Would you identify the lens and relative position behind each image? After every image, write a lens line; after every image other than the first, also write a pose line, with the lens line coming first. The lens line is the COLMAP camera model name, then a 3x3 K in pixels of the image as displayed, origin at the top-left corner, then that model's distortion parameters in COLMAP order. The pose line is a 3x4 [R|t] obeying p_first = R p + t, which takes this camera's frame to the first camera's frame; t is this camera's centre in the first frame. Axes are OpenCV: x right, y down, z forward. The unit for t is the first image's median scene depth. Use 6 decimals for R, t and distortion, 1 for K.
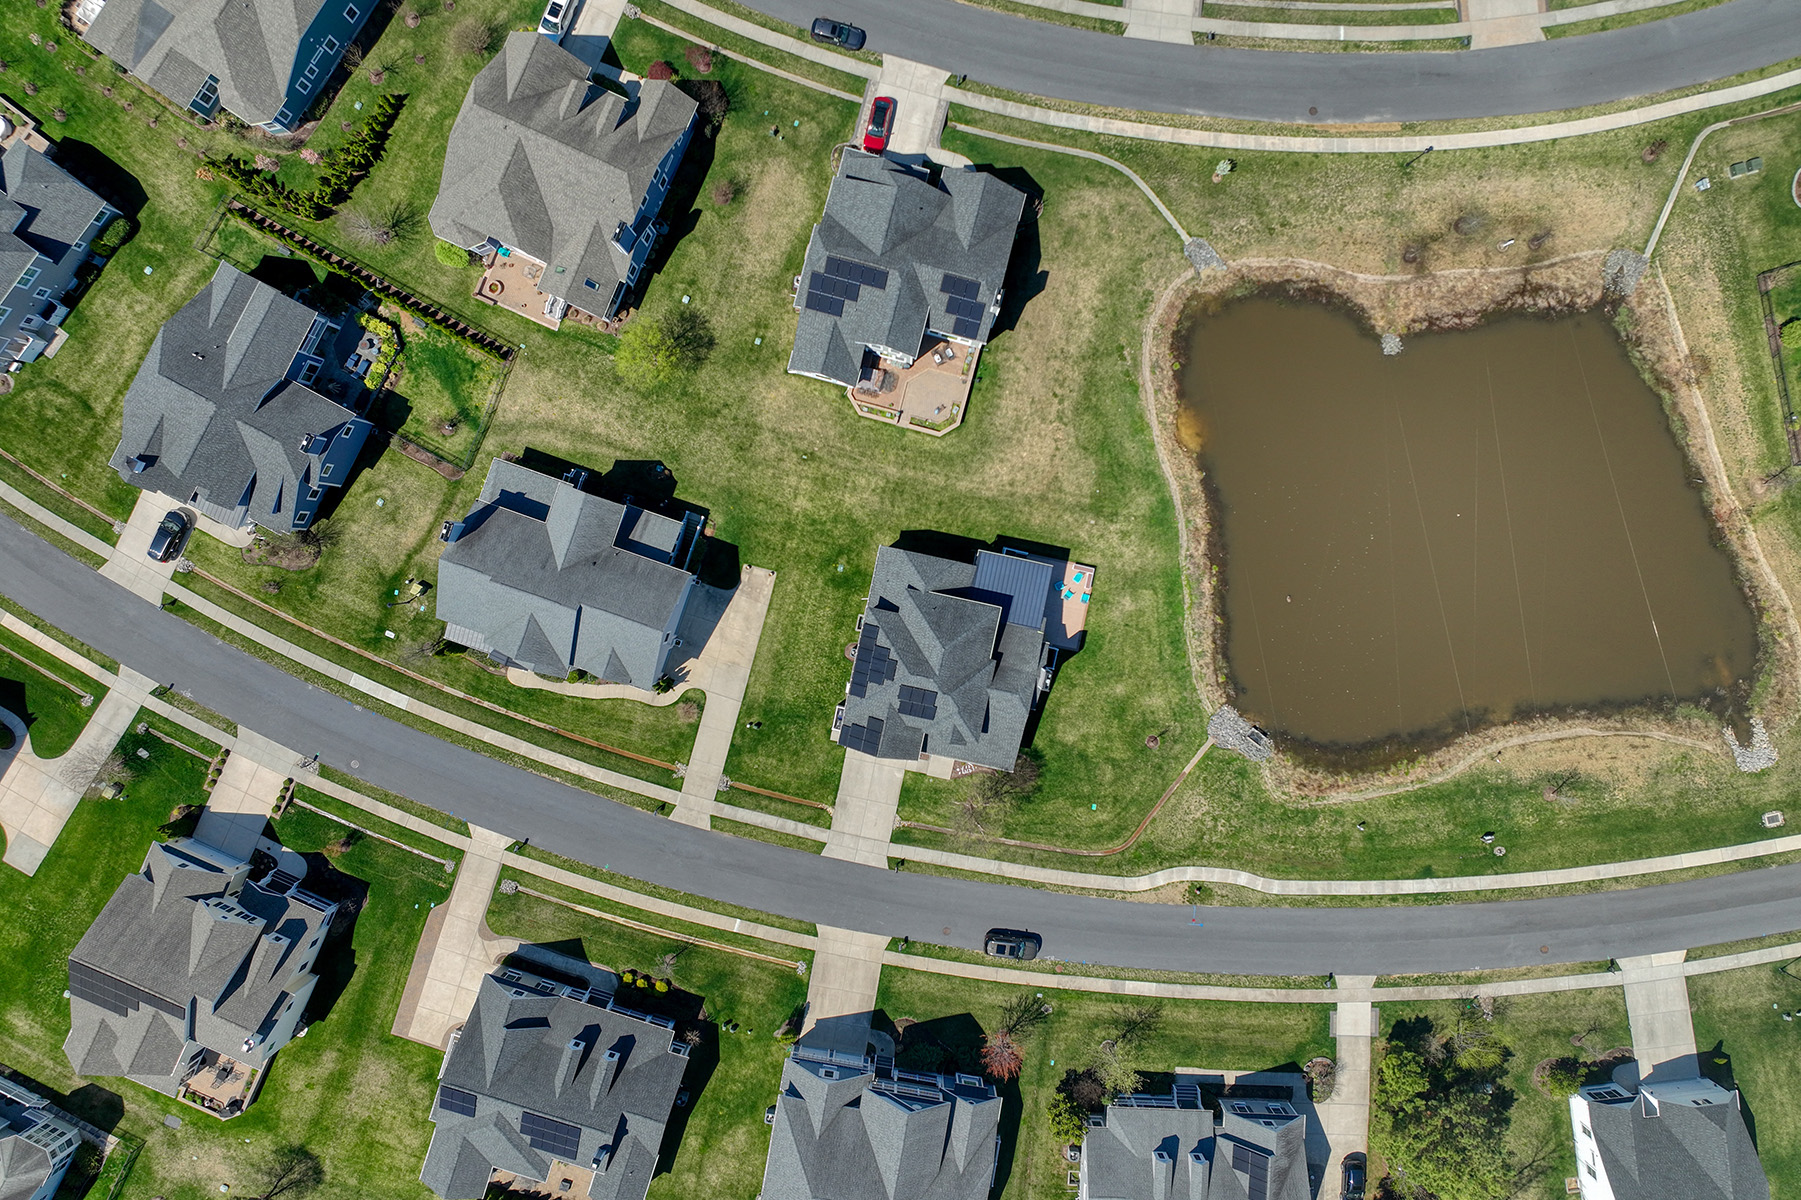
lens RADIAL K [[1264.2, 0, 911.2], [0, 1264.2, 599.4], [0, 0, 1]] dist [0.002477, 0.010511]
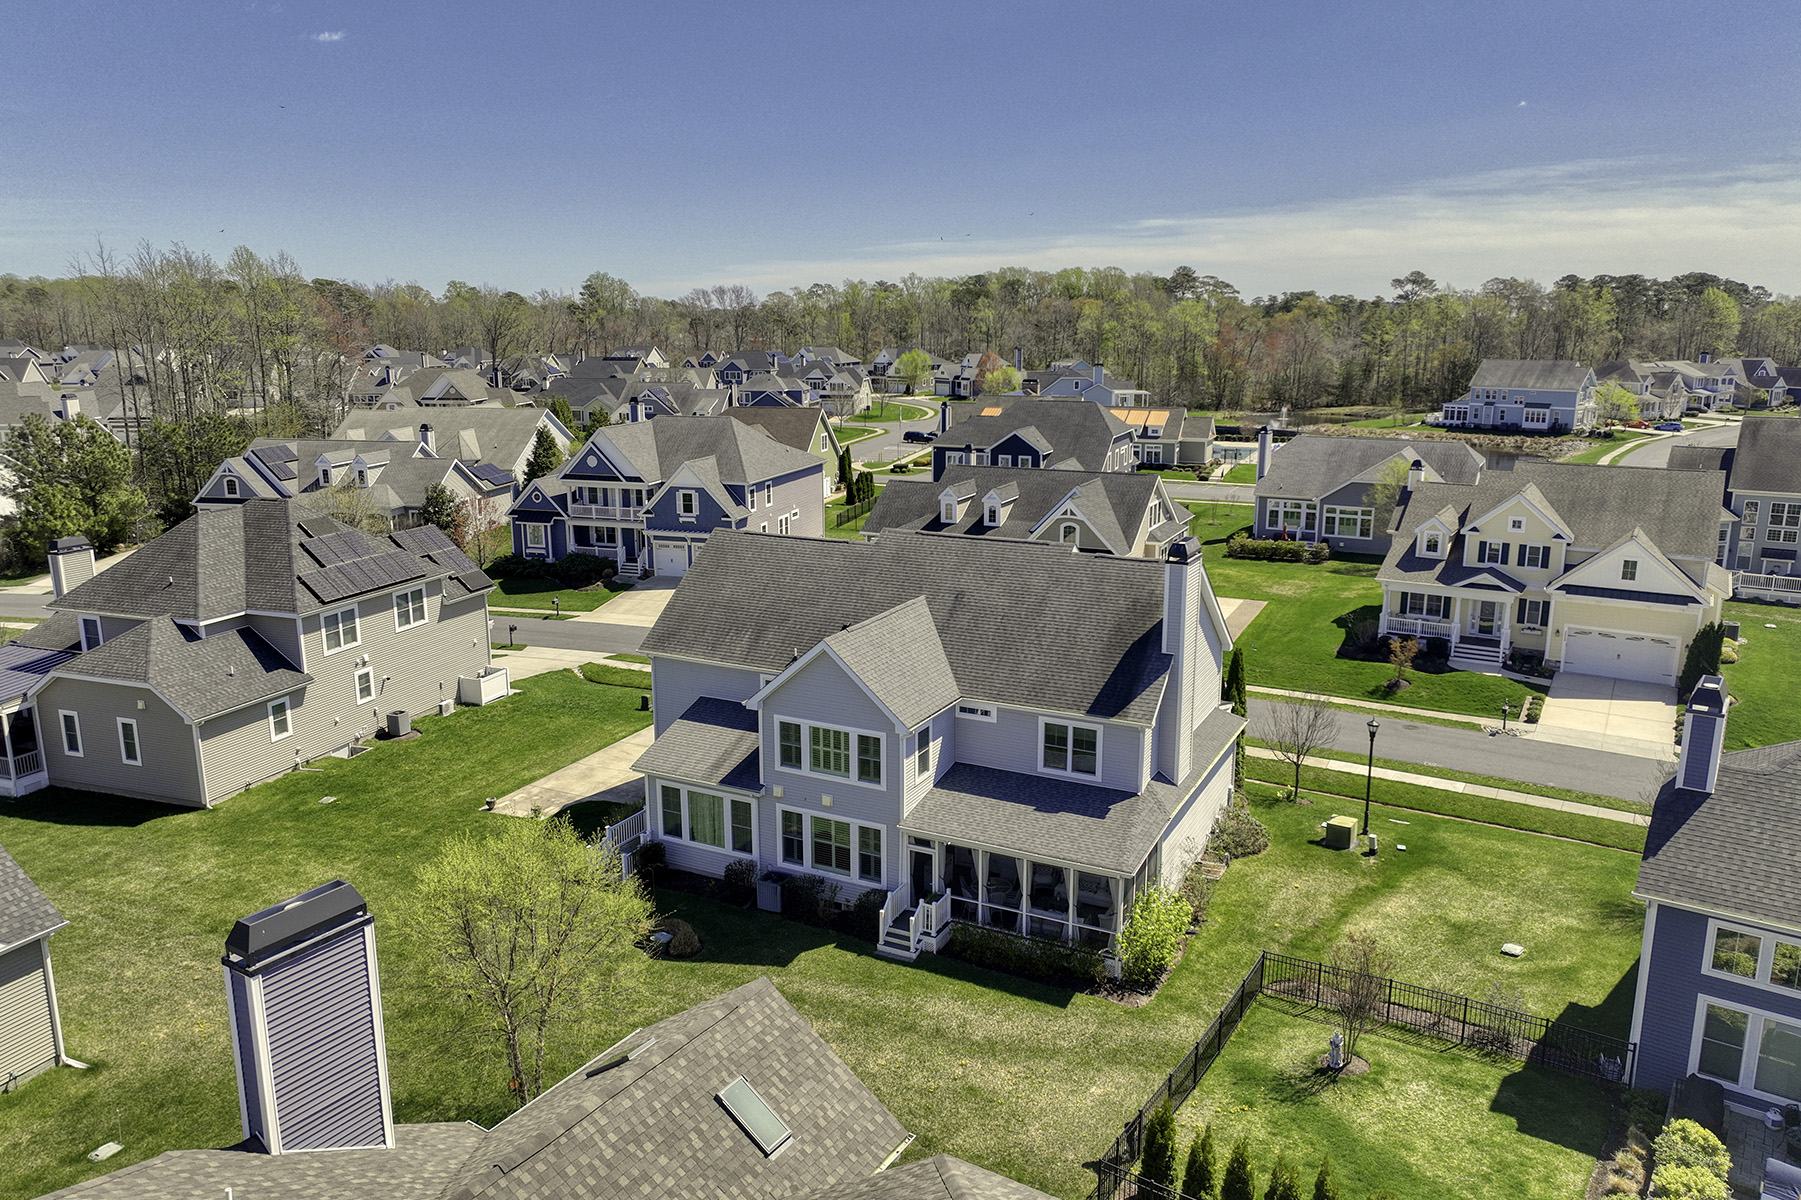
lens RADIAL K [[1264.2, 0, 902.4], [0, 1264.2, 593.9], [0, 0, 1]] dist [0.002477, 0.010511]
pose [[-0.990598, -0.034709, 0.132330, -0.299734], [0.136802, -0.243908, 0.960101, -0.388600], [-0.001048, 0.969177, 0.246363, 0.820696]]
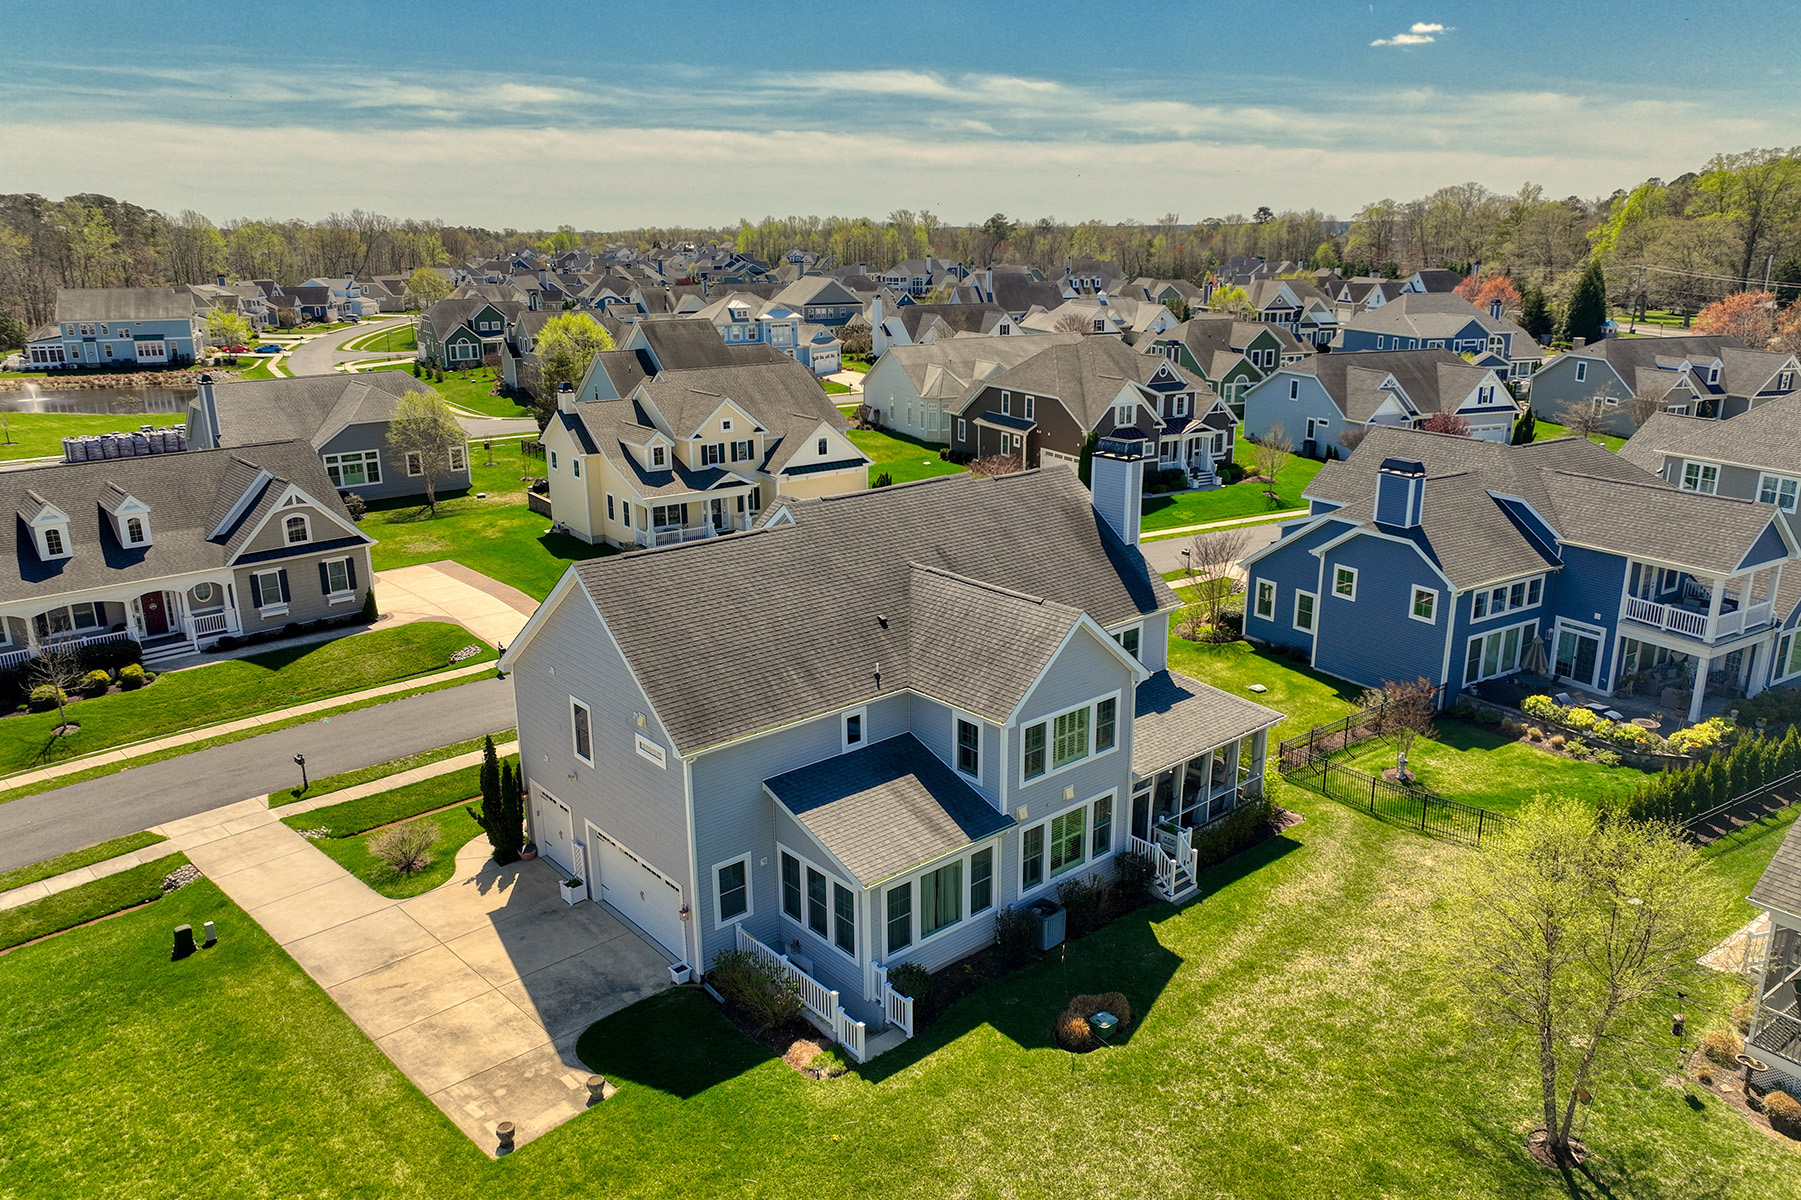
lens RADIAL K [[1264.2, 0, 903.3], [0, 1264.2, 603.6], [0, 0, 1]] dist [0.002477, 0.010511]
pose [[-0.501273, 0.241976, -0.830766, 0.022468], [-0.864997, -0.165066, 0.473849, -0.176984], [-0.022471, 0.956138, 0.292052, 0.829465]]
